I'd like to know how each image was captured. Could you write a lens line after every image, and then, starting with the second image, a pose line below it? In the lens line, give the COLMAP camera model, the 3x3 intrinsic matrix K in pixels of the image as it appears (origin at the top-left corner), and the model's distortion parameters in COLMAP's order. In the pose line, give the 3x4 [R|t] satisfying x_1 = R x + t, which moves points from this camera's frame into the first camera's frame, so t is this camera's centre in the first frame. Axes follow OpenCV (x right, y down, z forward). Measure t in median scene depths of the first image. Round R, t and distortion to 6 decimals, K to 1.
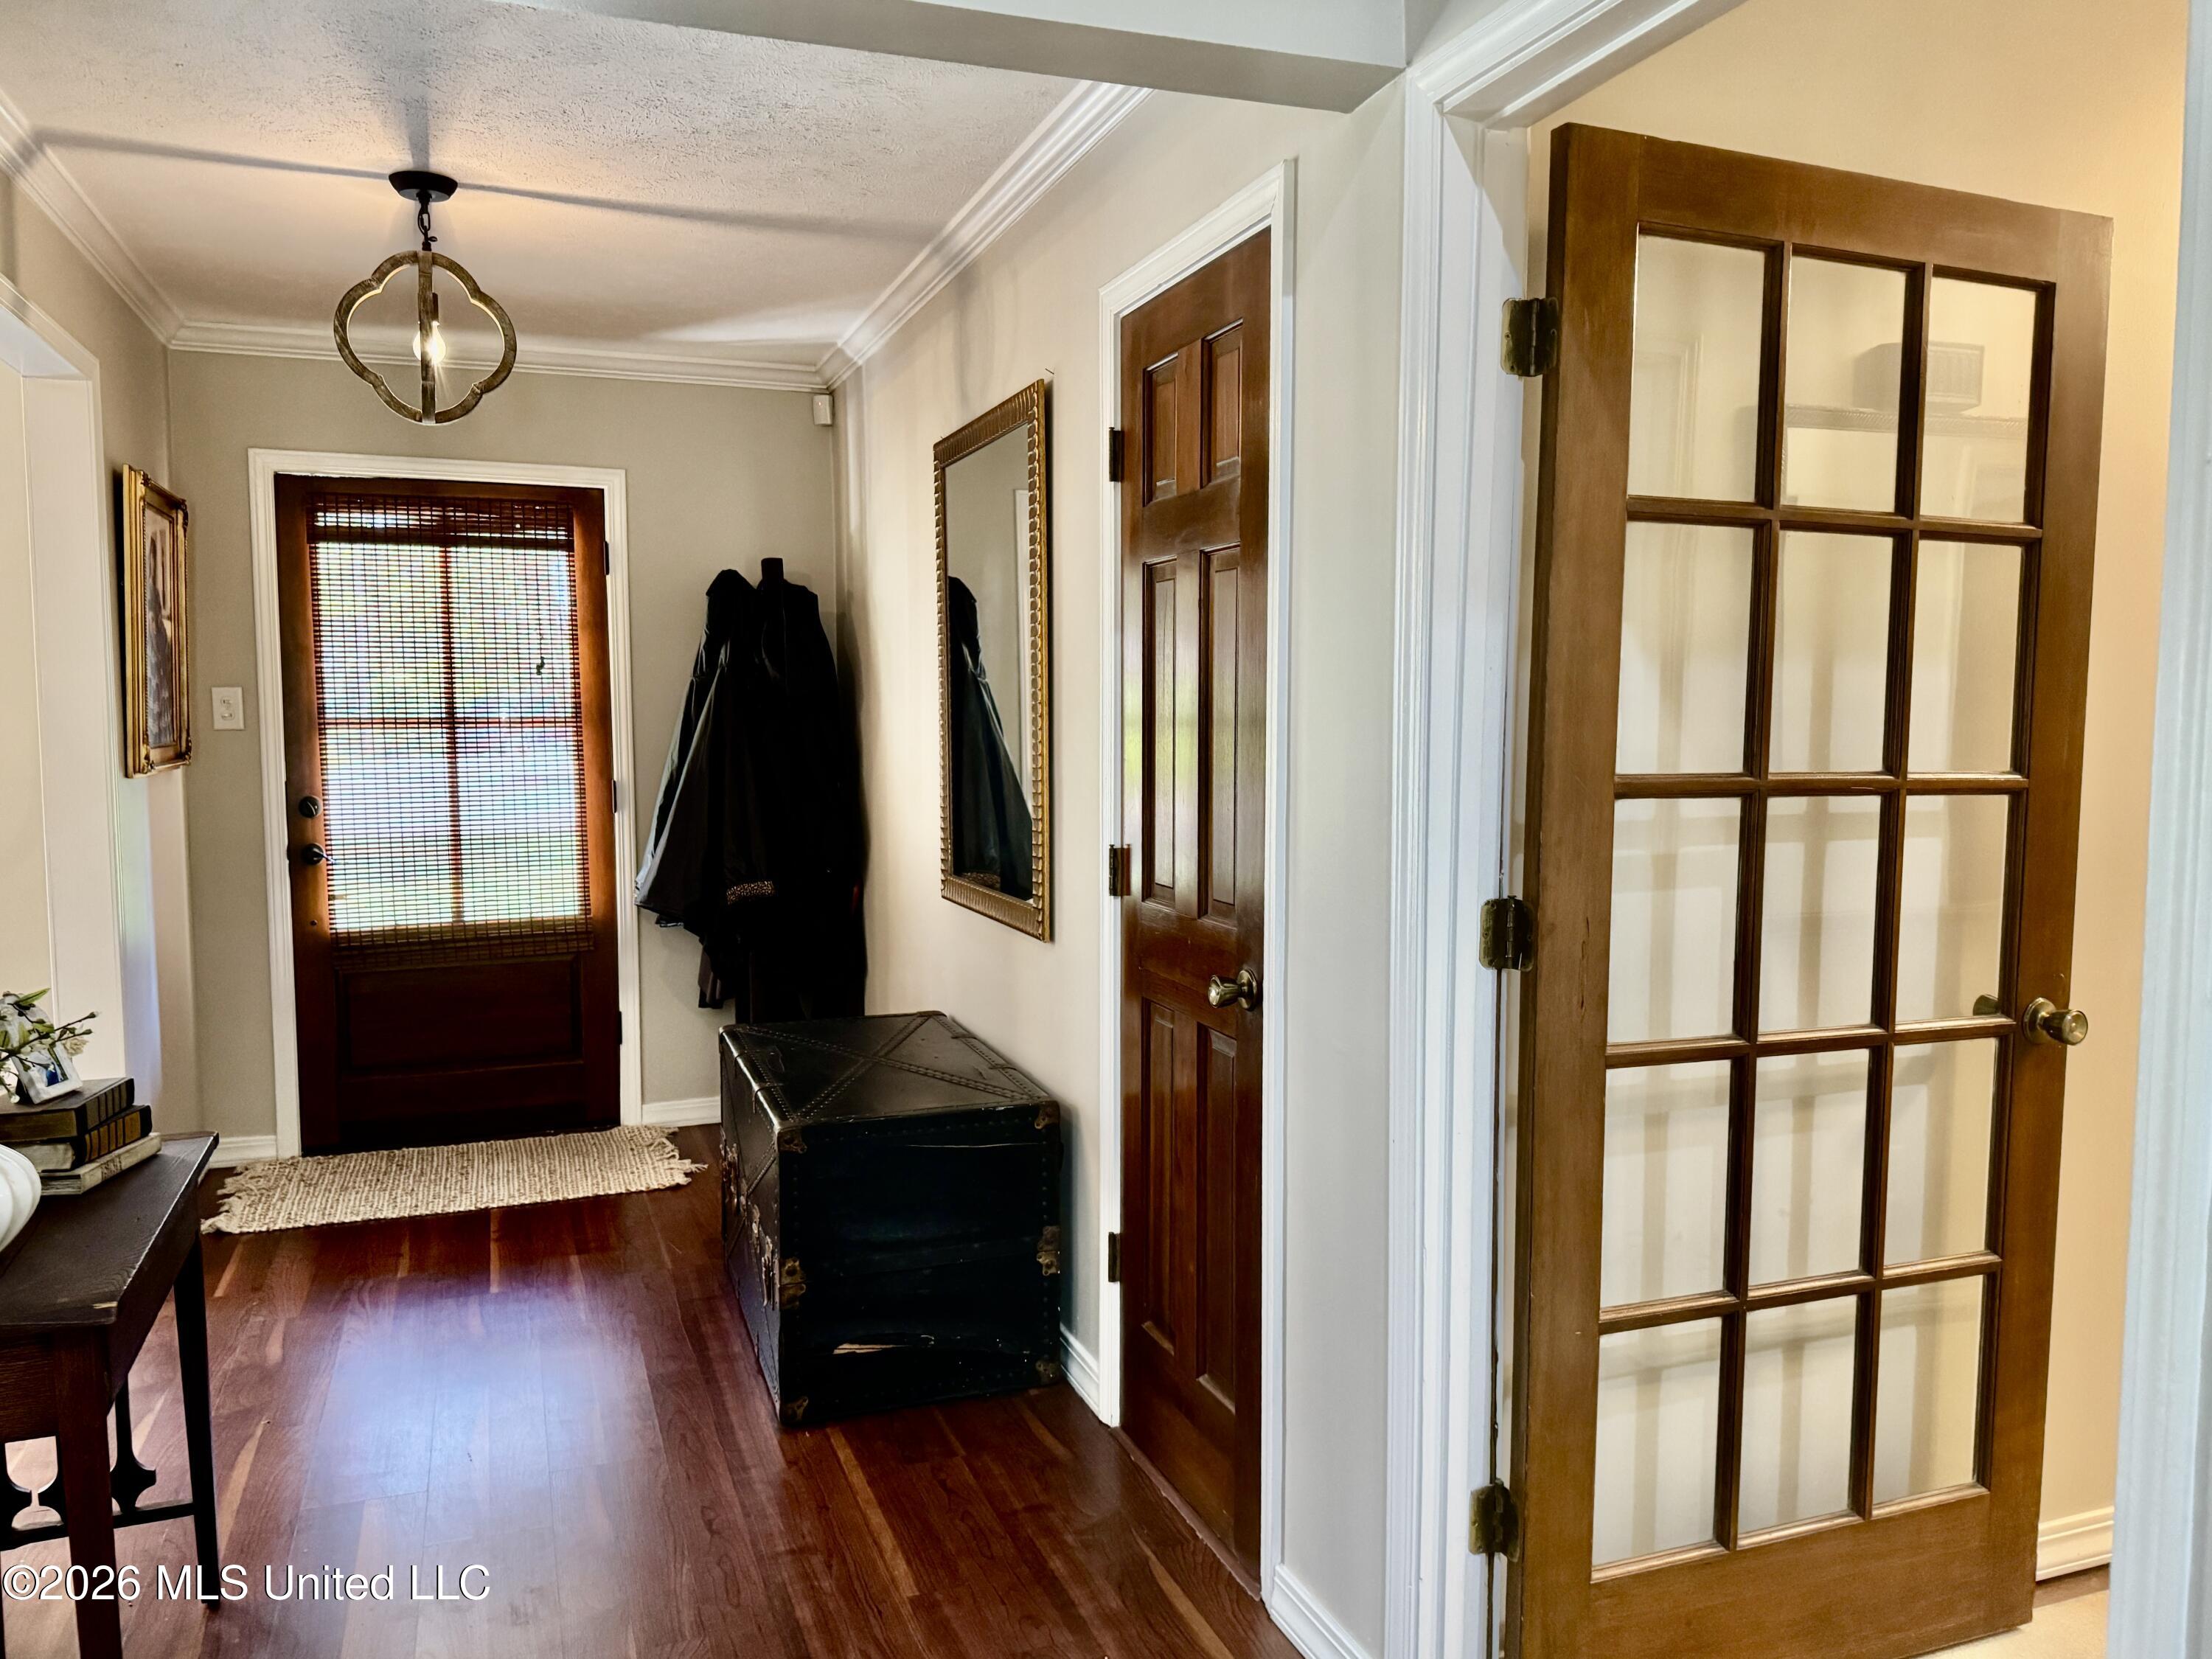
lens RADIAL K [[1549.0, 0, 1079.5], [0, 1549.0, 838.0], [0, 0, 1]] dist [0.154145, -0.296746]
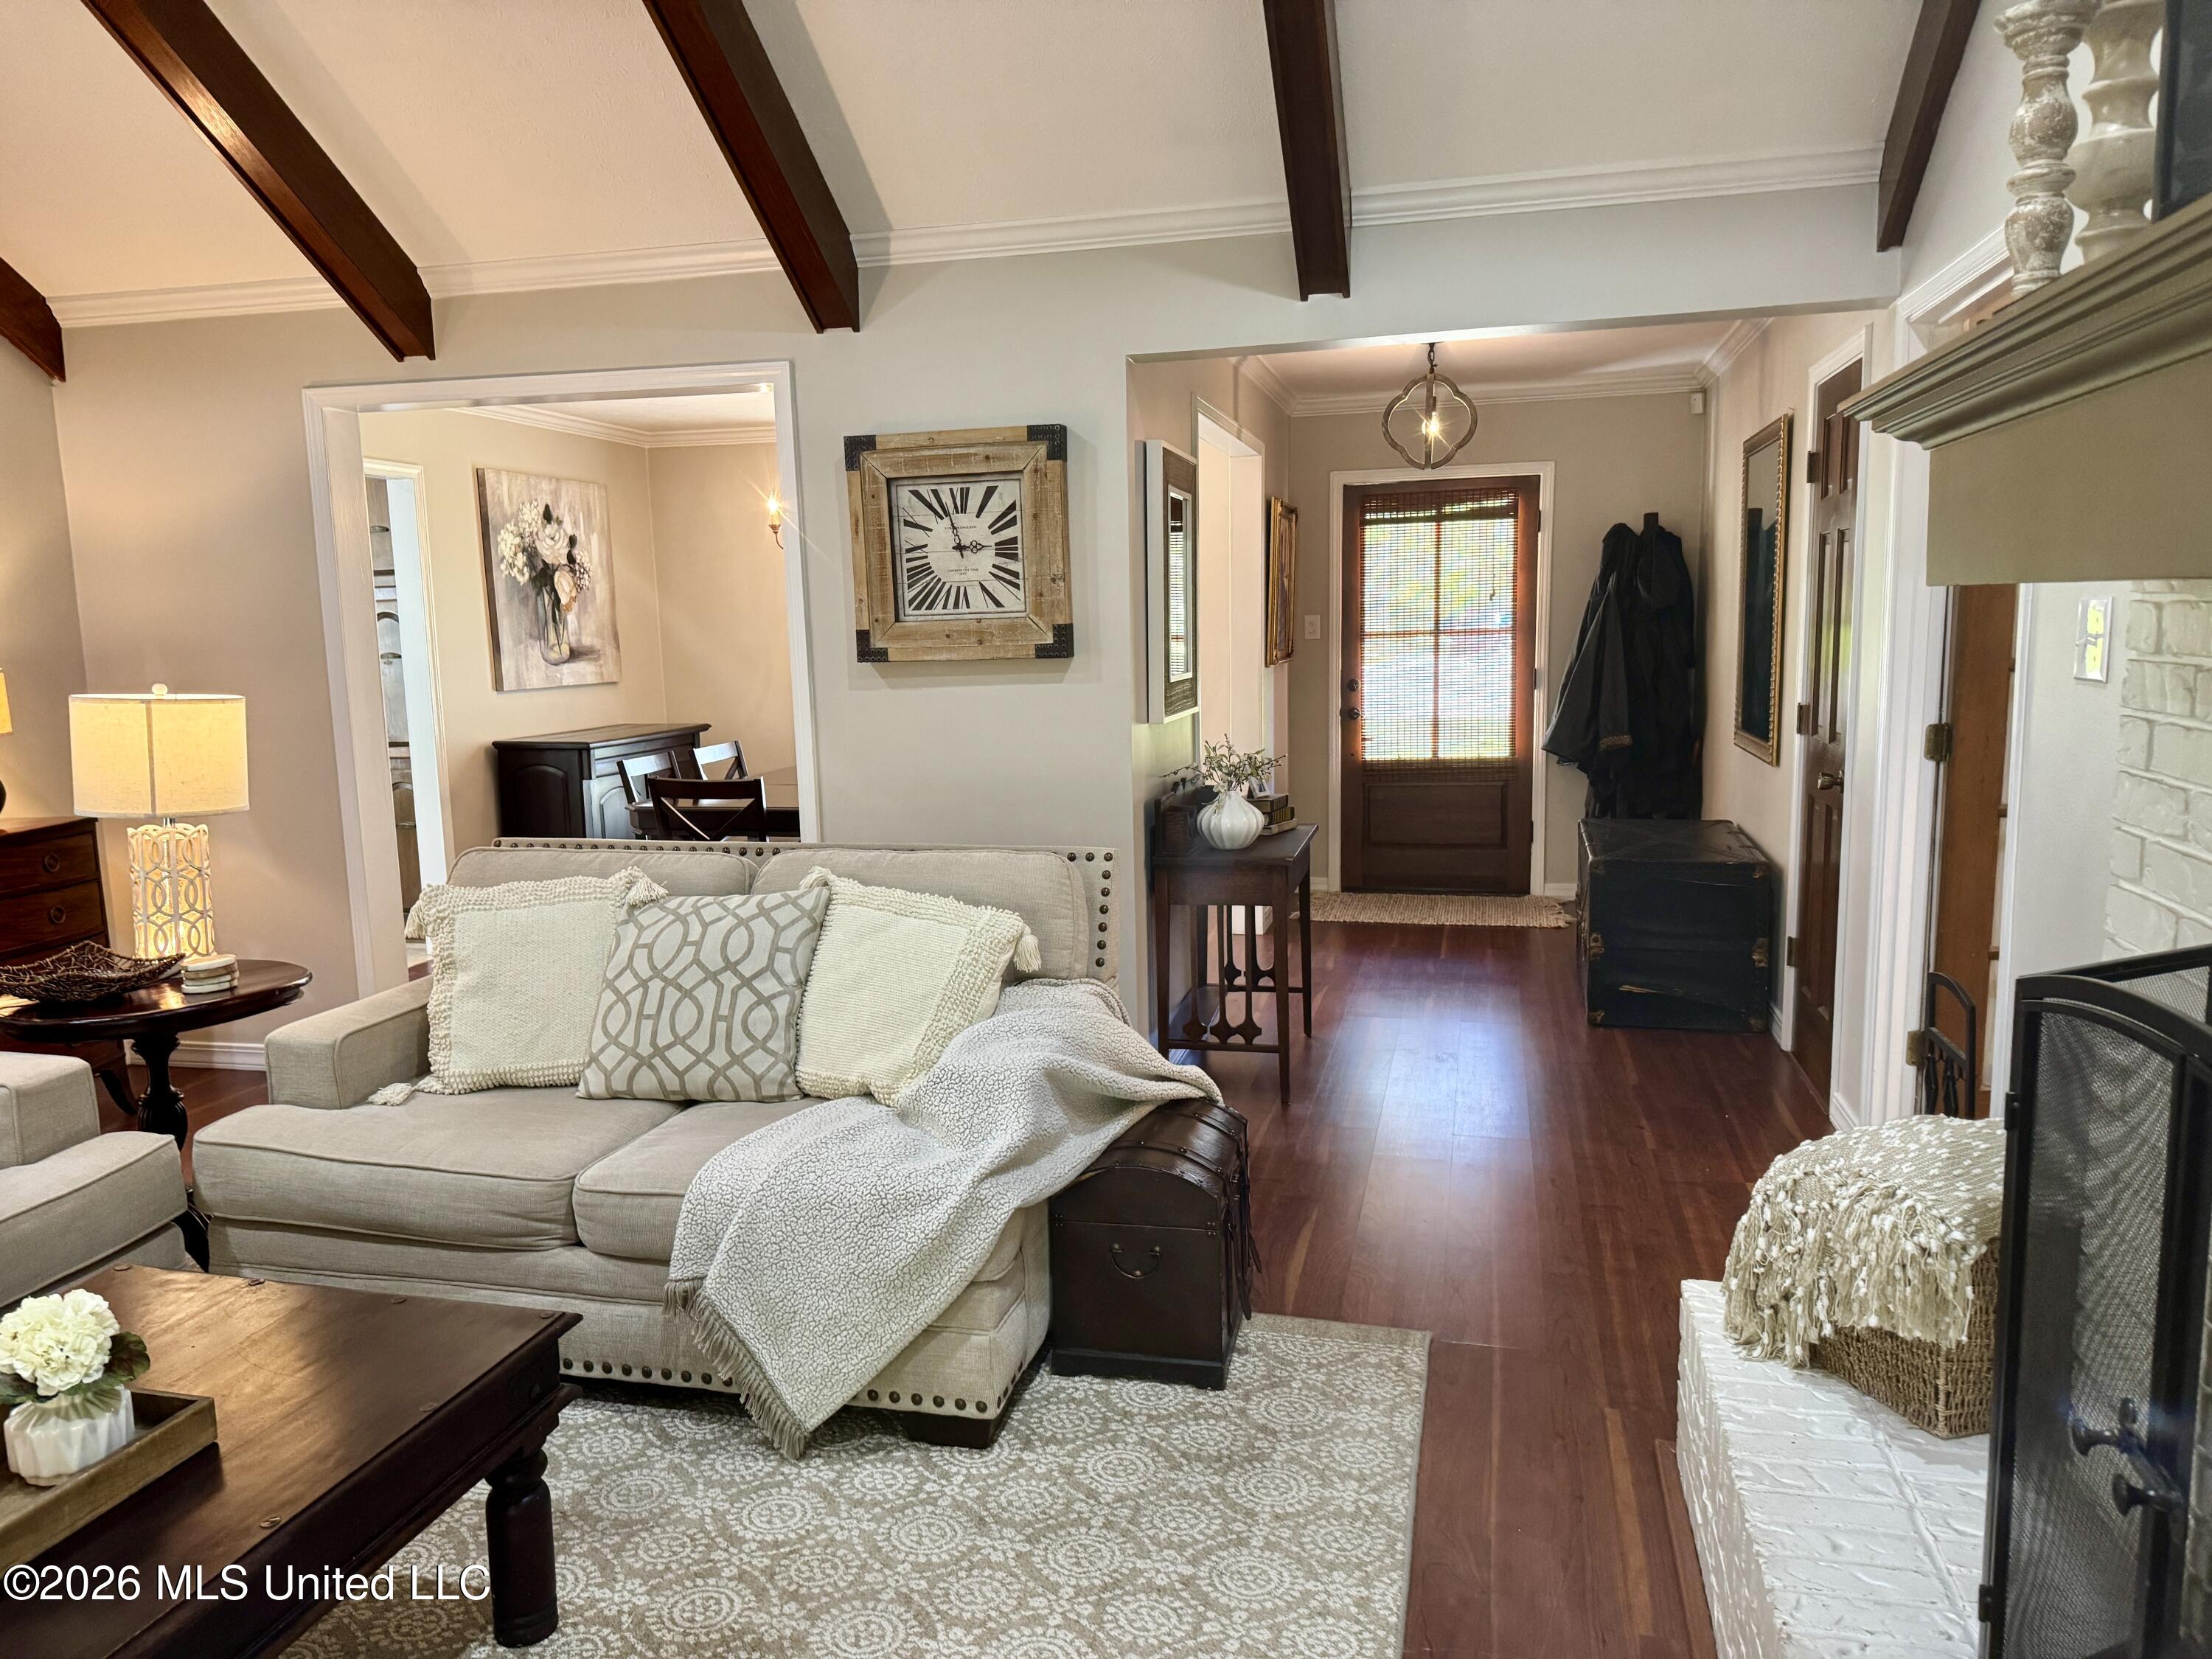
lens RADIAL K [[1549.0, 0, 1079.5], [0, 1549.0, 838.0], [0, 0, 1]] dist [0.154145, -0.296746]
pose [[0.816721, 0.062445, -0.573644, 0.245274], [-0.024703, 0.997000, 0.073359, 0.029164], [0.576504, -0.045743, 0.815813, -0.550086]]
